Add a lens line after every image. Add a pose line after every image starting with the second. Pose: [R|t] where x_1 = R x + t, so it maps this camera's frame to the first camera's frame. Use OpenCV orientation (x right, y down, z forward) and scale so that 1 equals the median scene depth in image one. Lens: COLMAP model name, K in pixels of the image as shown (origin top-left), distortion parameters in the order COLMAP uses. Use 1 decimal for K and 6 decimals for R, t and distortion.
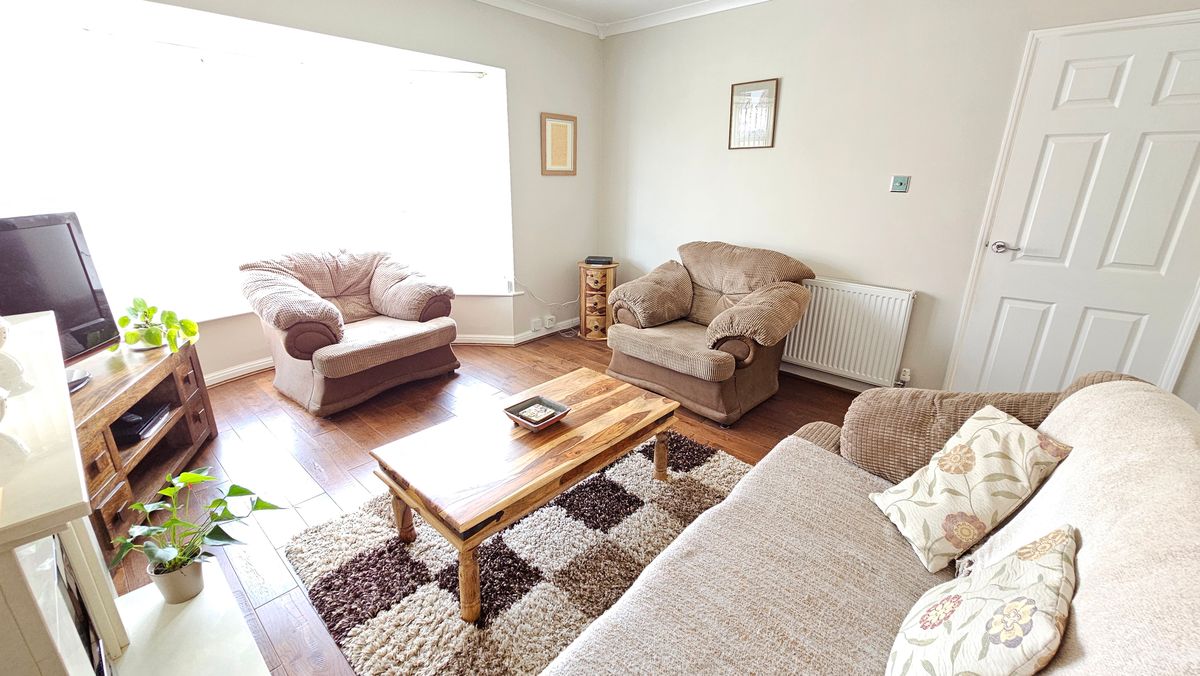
lens RADIAL K [[494.1, 0, 613.3], [0, 494.1, 333.6], [0, 0, 1]] dist [0.009115, -0.004117]
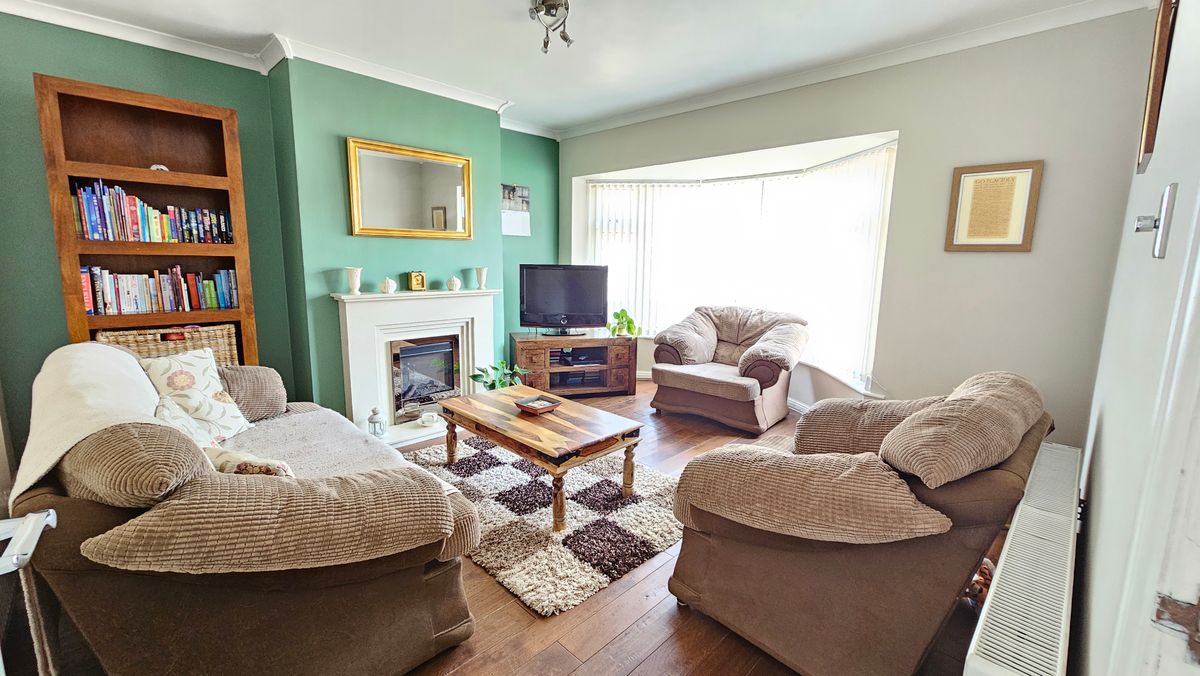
lens RADIAL K [[494.1, 0, 613.3], [0, 494.1, 333.6], [0, 0, 1]] dist [0.009115, -0.004117]
pose [[-0.047567, 0.135354, -0.989655, 0.628570], [-0.334949, 0.931250, 0.143465, -0.154809], [0.941035, 0.338308, 0.001040, 0.602564]]
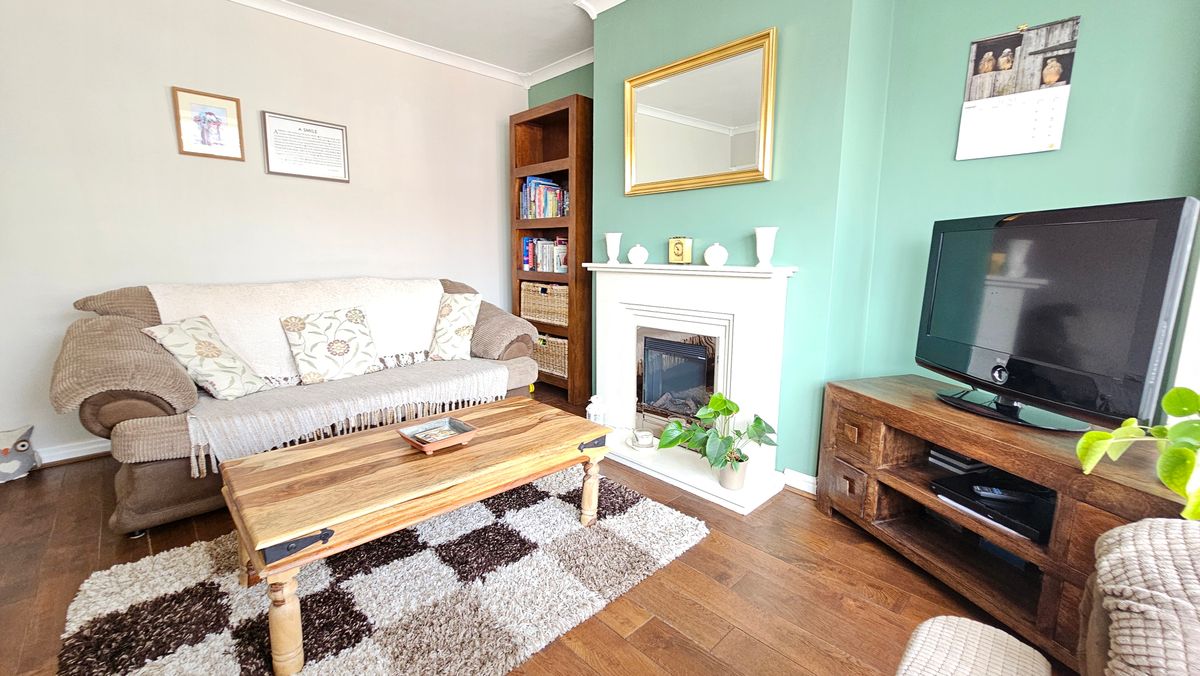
lens RADIAL K [[494.1, 0, 613.3], [0, 494.1, 333.6], [0, 0, 1]] dist [0.009115, -0.004117]
pose [[-0.996737, -0.039469, 0.070409, -0.264616], [-0.002518, 0.887078, 0.461612, -0.197419], [-0.080678, 0.459929, -0.884283, 0.869577]]
